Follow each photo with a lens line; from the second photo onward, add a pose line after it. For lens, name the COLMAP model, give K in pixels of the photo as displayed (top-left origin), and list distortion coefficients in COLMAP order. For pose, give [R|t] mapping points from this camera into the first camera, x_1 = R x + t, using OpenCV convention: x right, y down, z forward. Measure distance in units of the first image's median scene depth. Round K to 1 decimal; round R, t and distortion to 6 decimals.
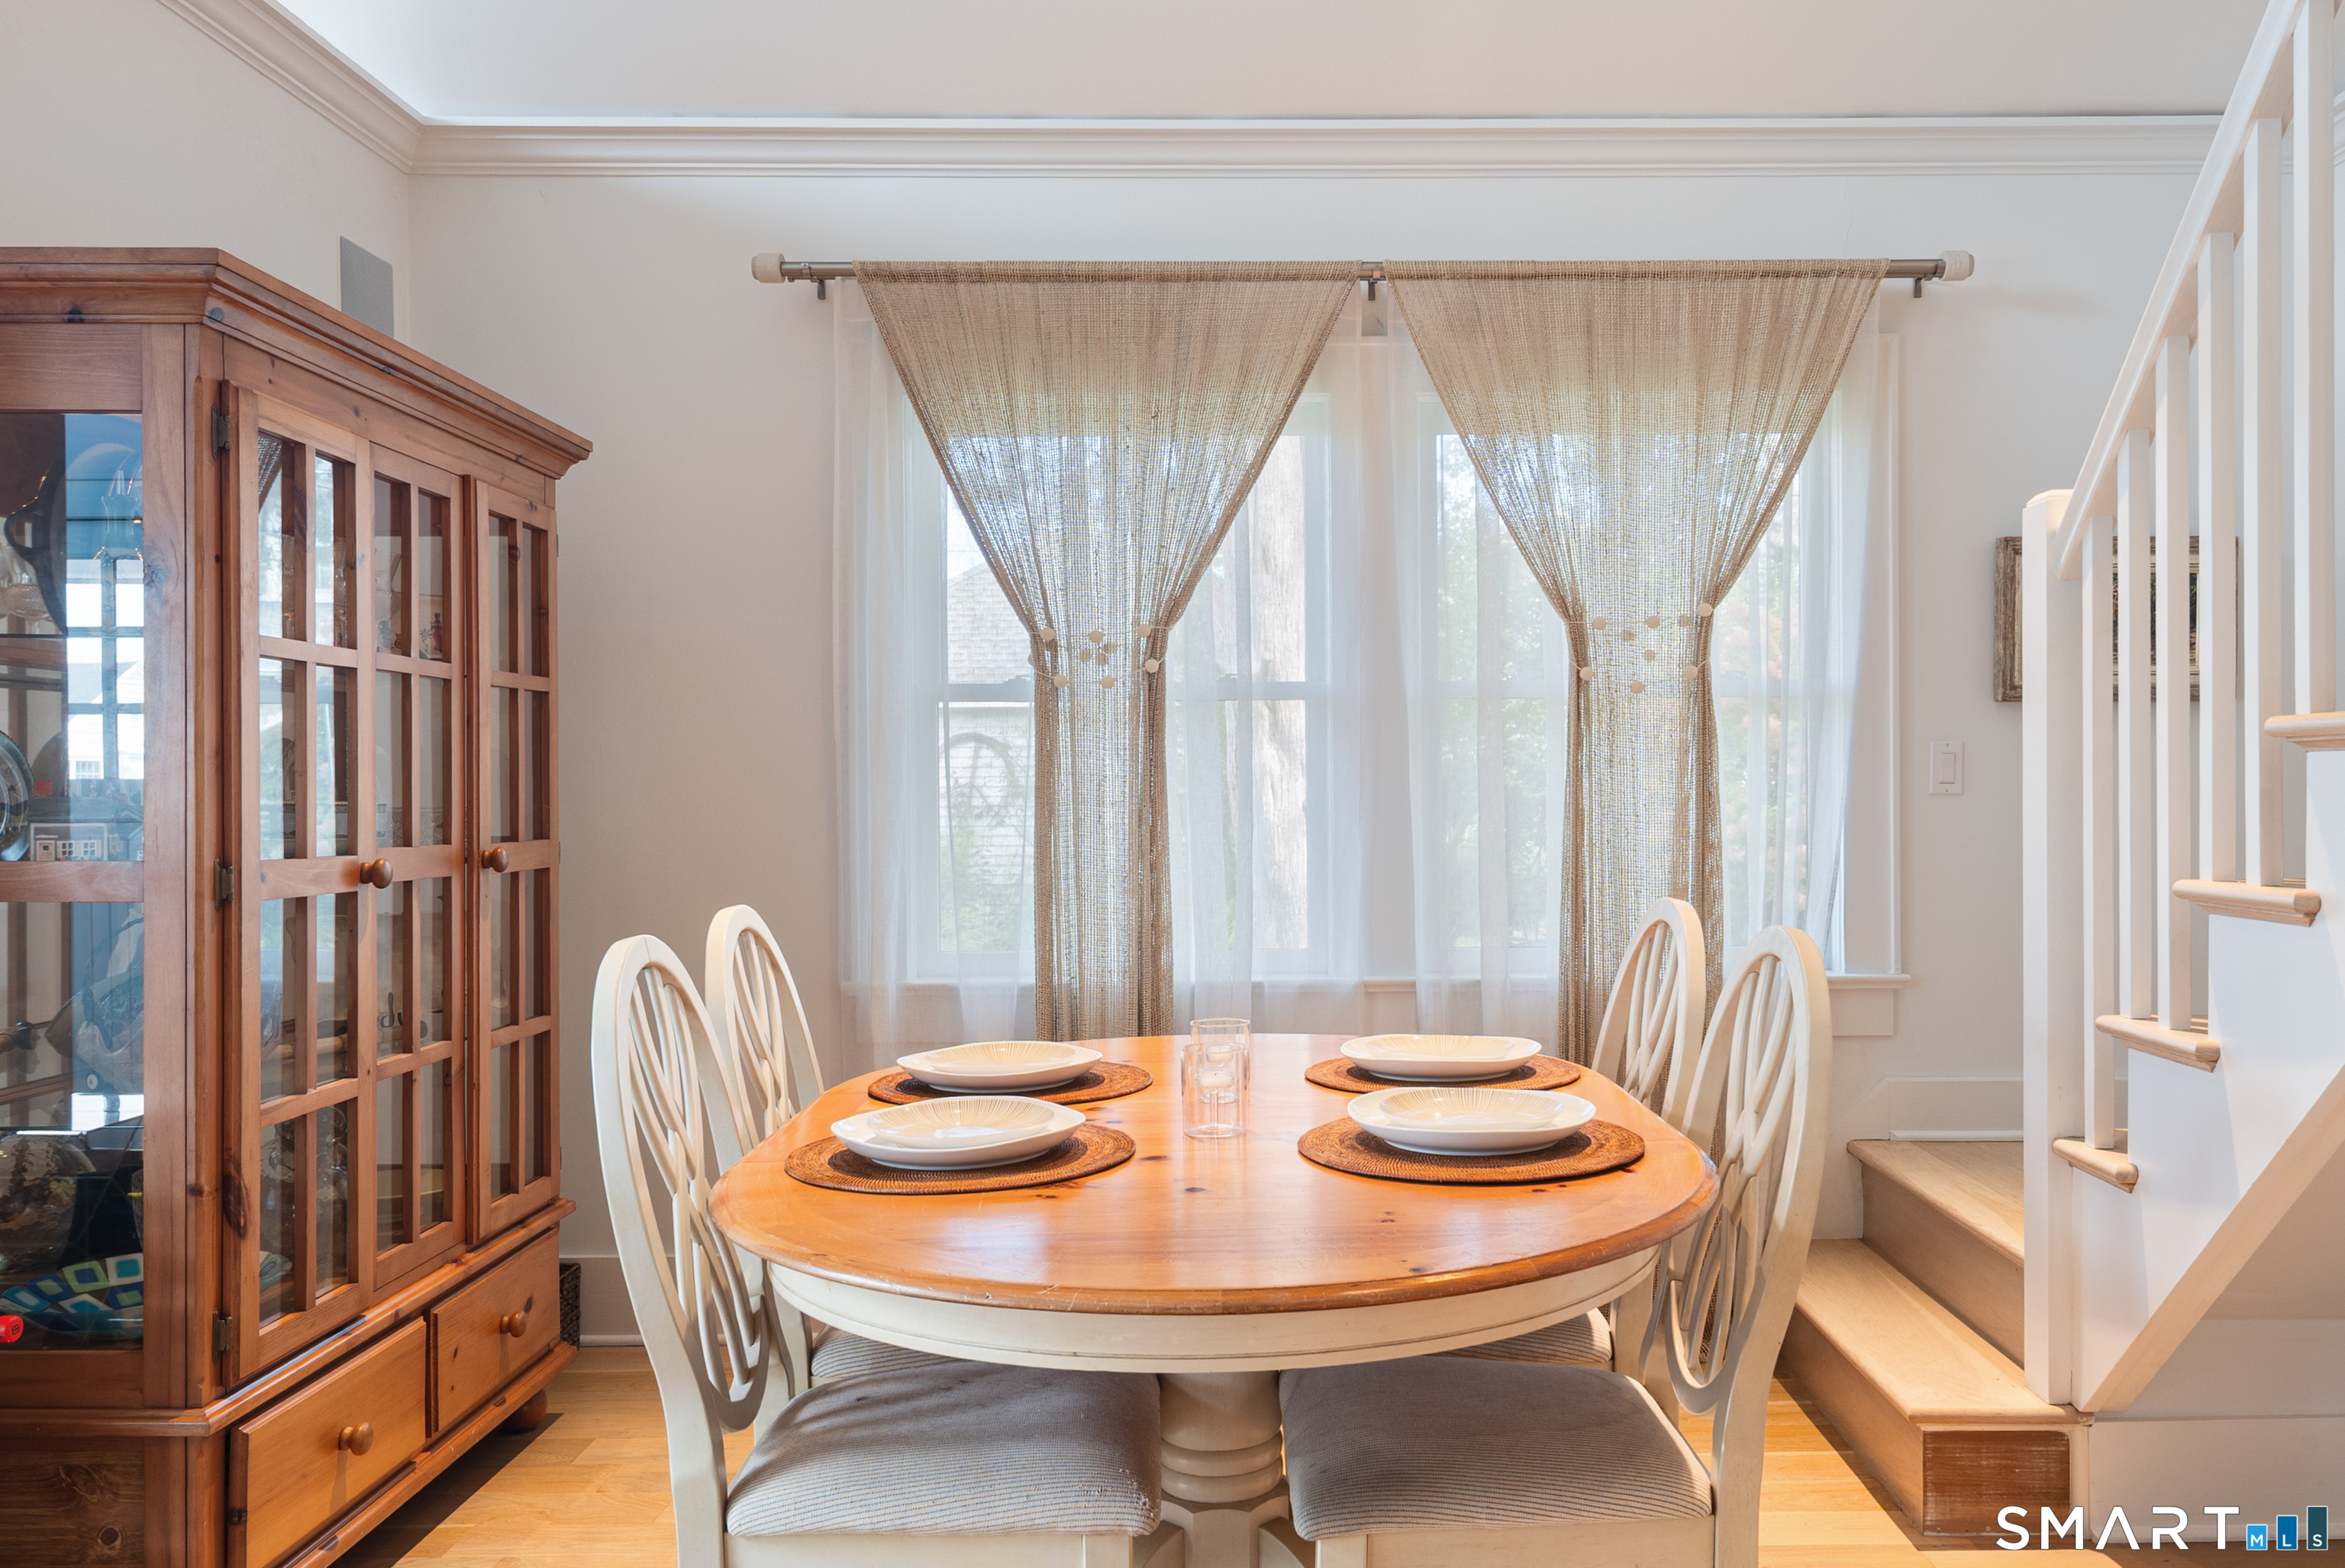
lens RADIAL K [[1805.9, 0, 1179.0], [0, 1805.9, 803.9], [0, 0, 1]] dist [-0.002876, 0.006186]
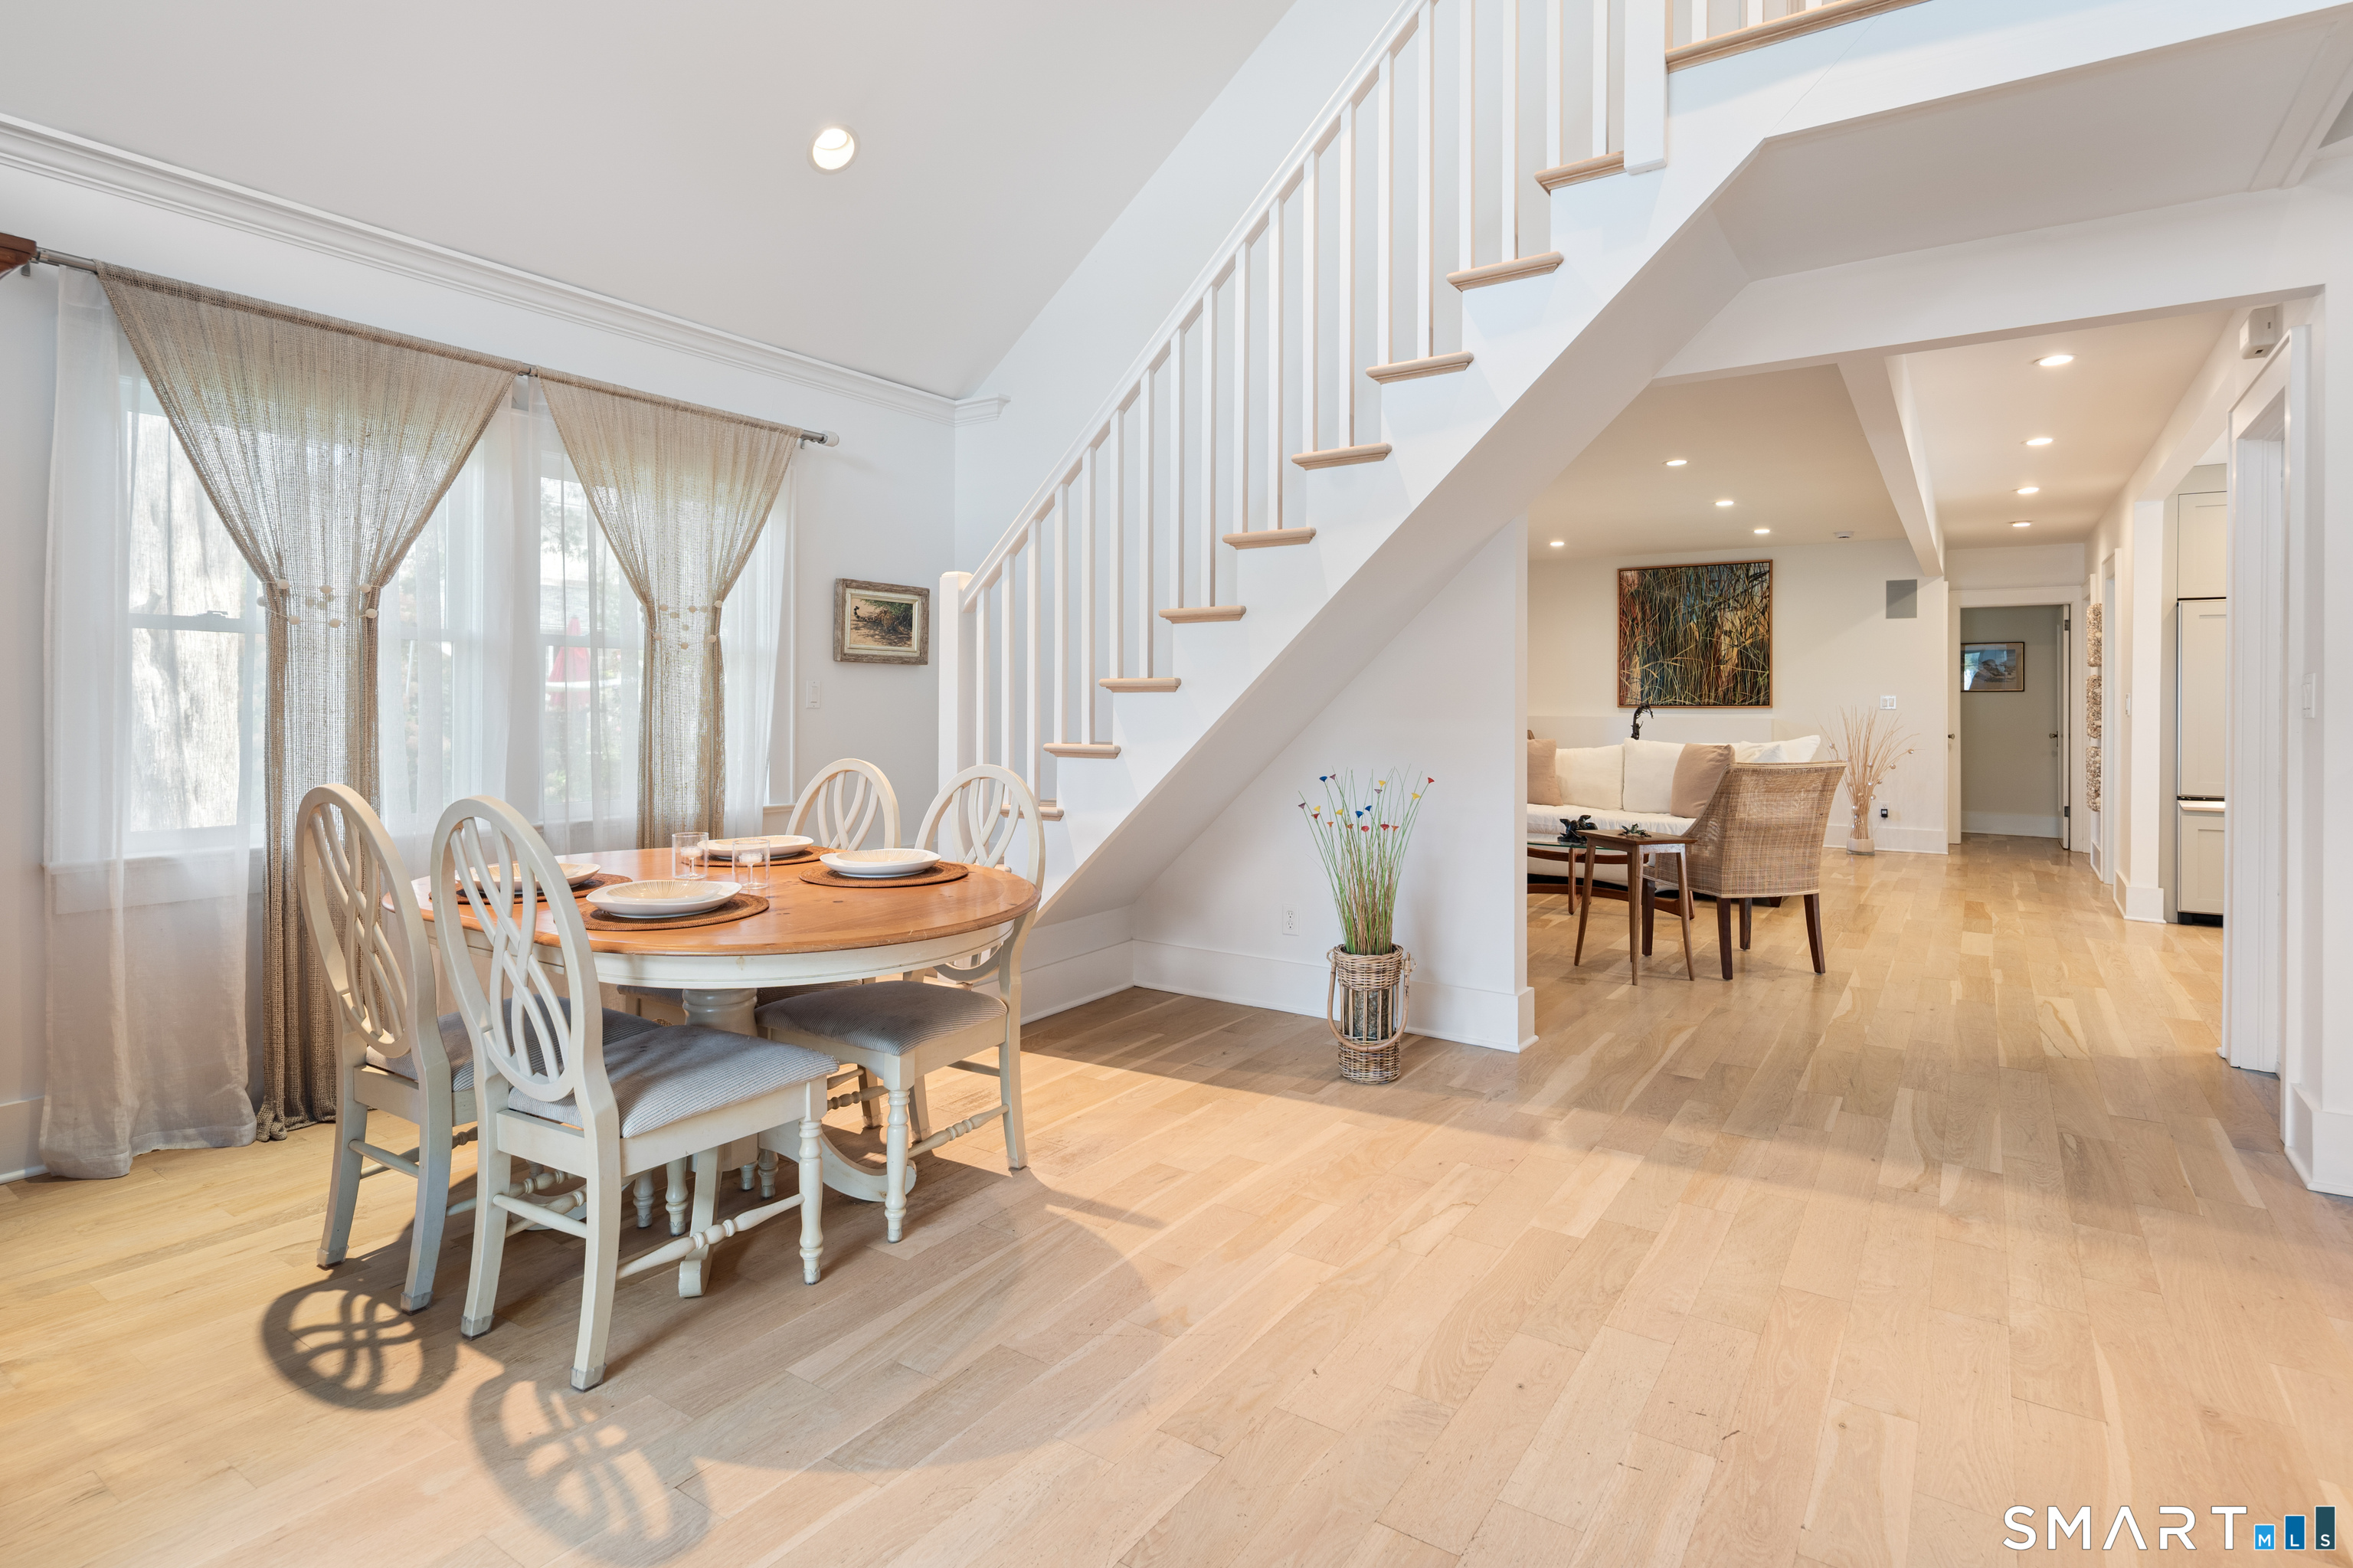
lens RADIAL K [[1184.9, 0, 1156.7], [0, 1184.9, 695.8], [0, 0, 1]] dist [0.008043, -0.007618]
pose [[0.574147, 0.013053, 0.818648, -0.415838], [0.000453, 0.999868, -0.016261, 0.002444], [-0.818752, 0.009707, 0.574065, -0.027579]]
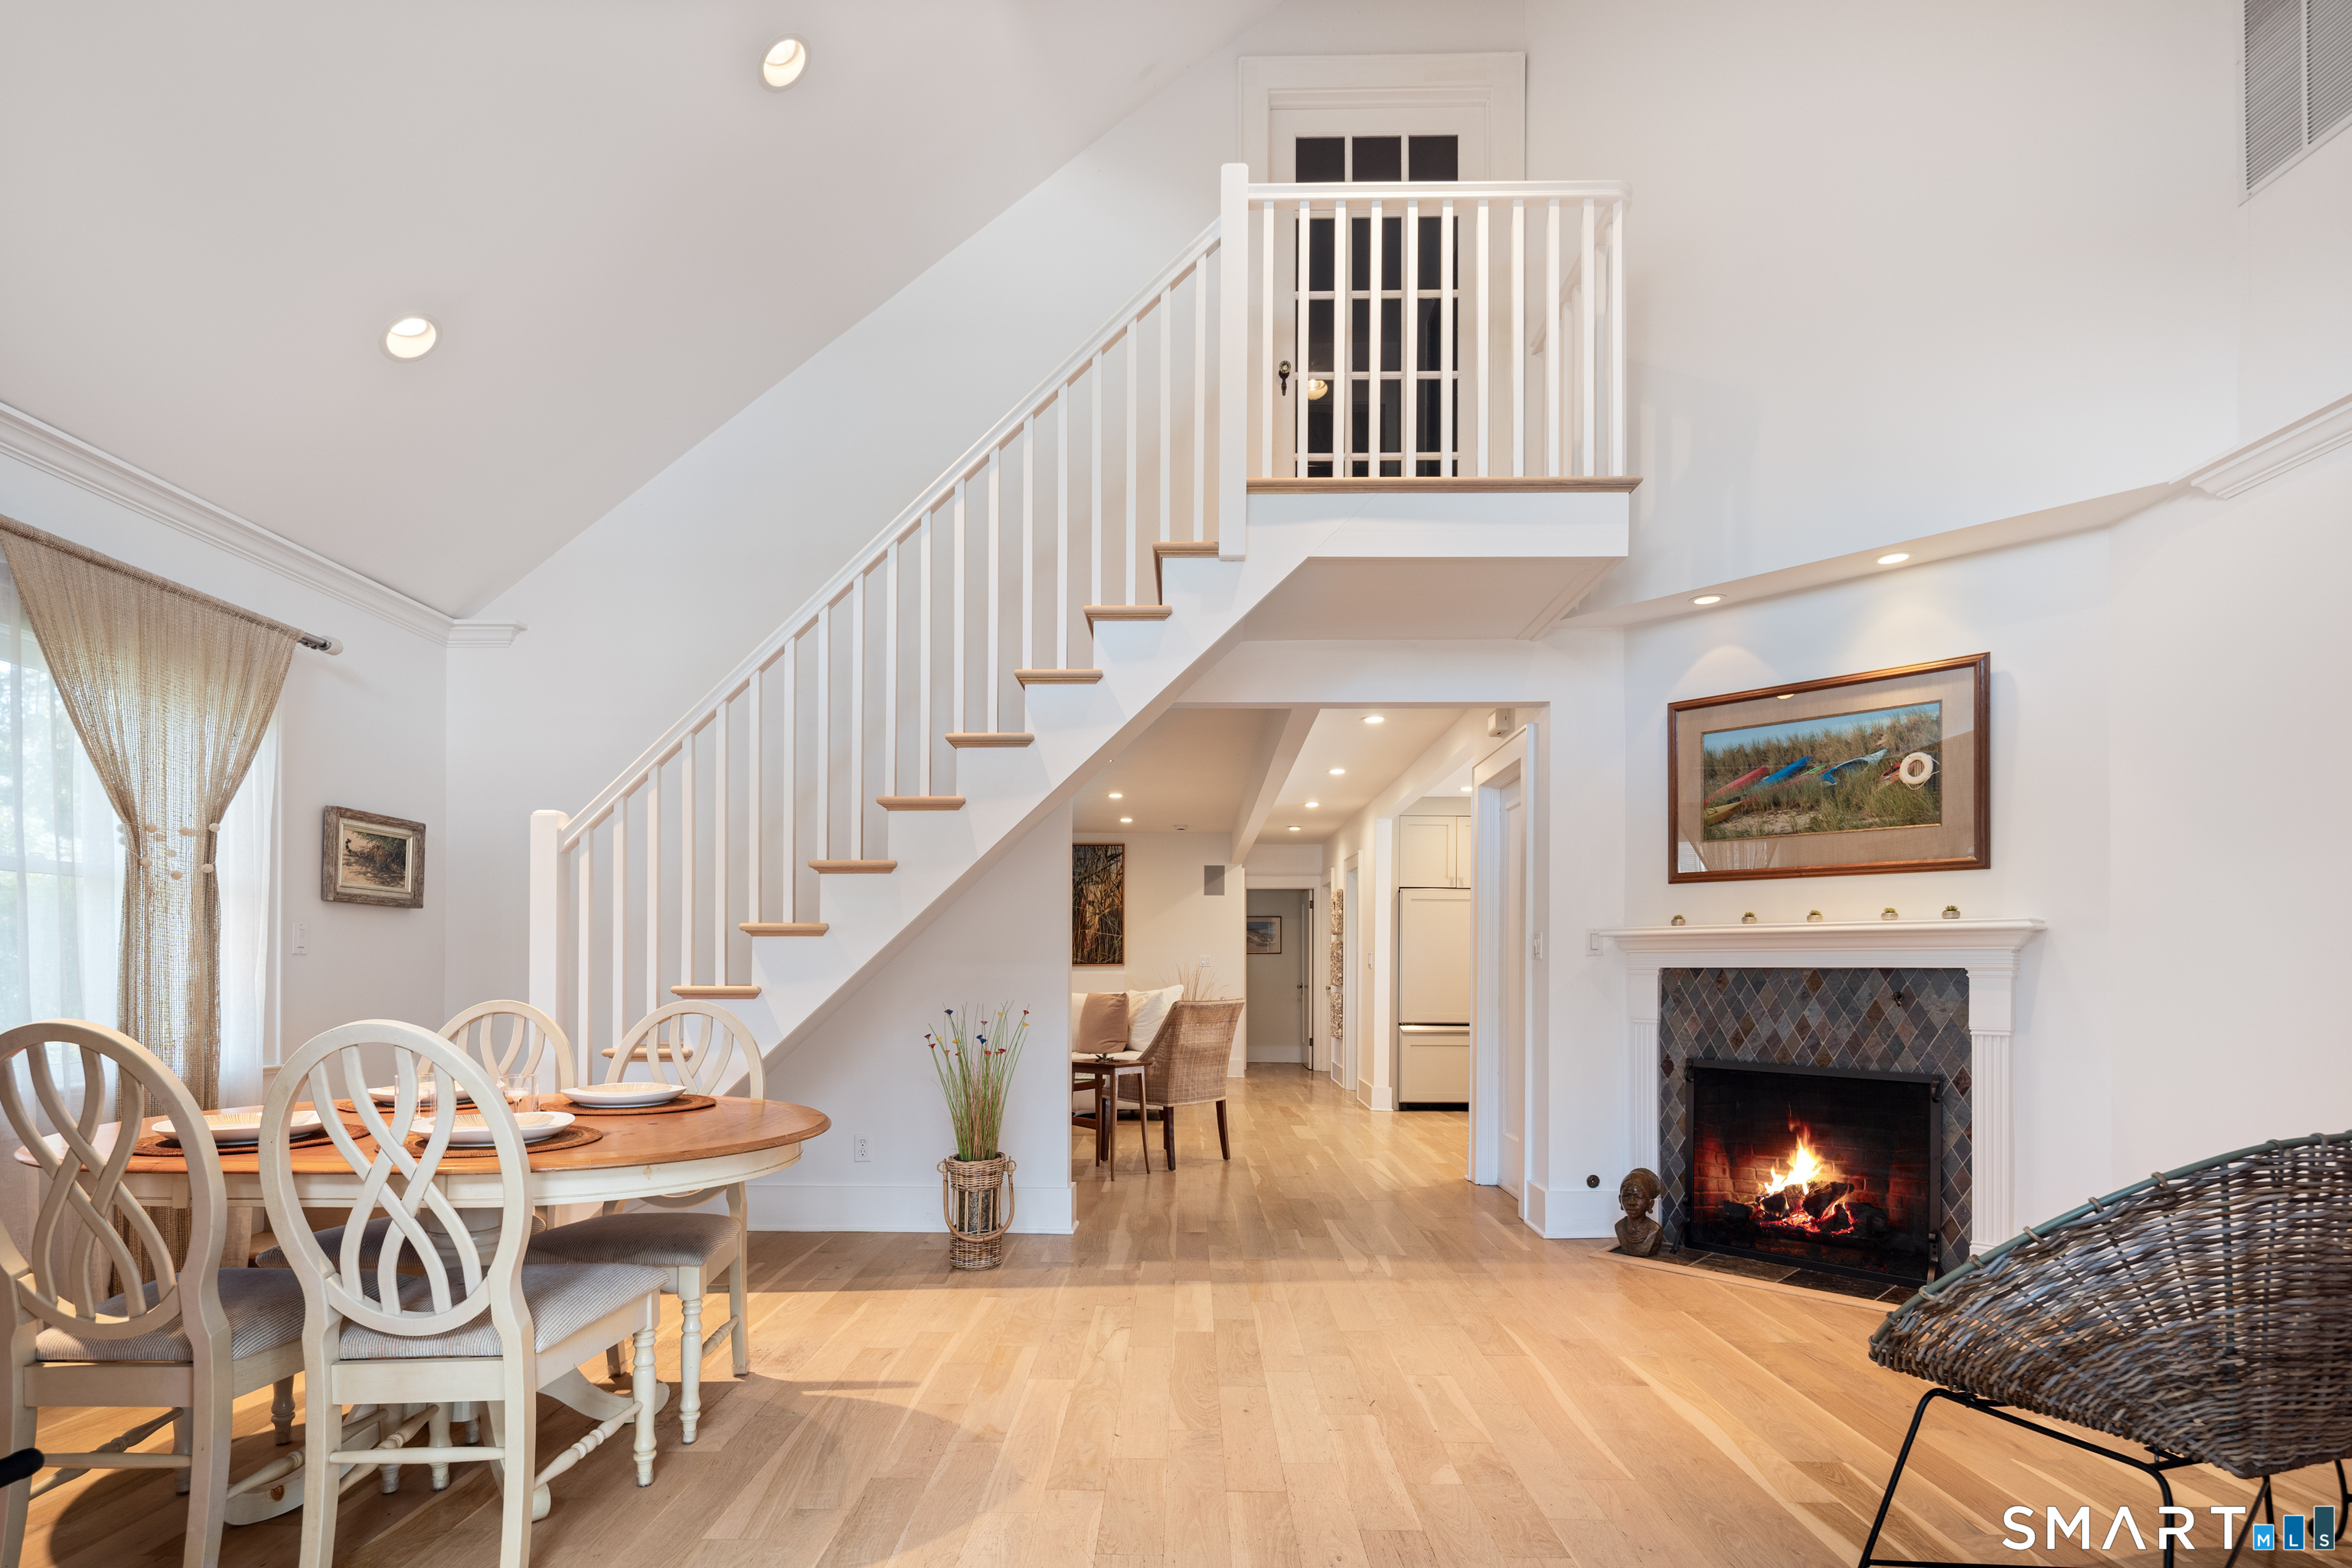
lens RADIAL K [[1184.3, 0, 1149.1], [0, 1184.3, 964.7], [0, 0, 1]] dist [0.008043, -0.007618]
pose [[0.033701, 0.012049, 0.999359, -0.663785], [0.006806, 0.999901, -0.012285, 0.023977], [-0.999409, 0.007215, 0.033616, 0.187991]]
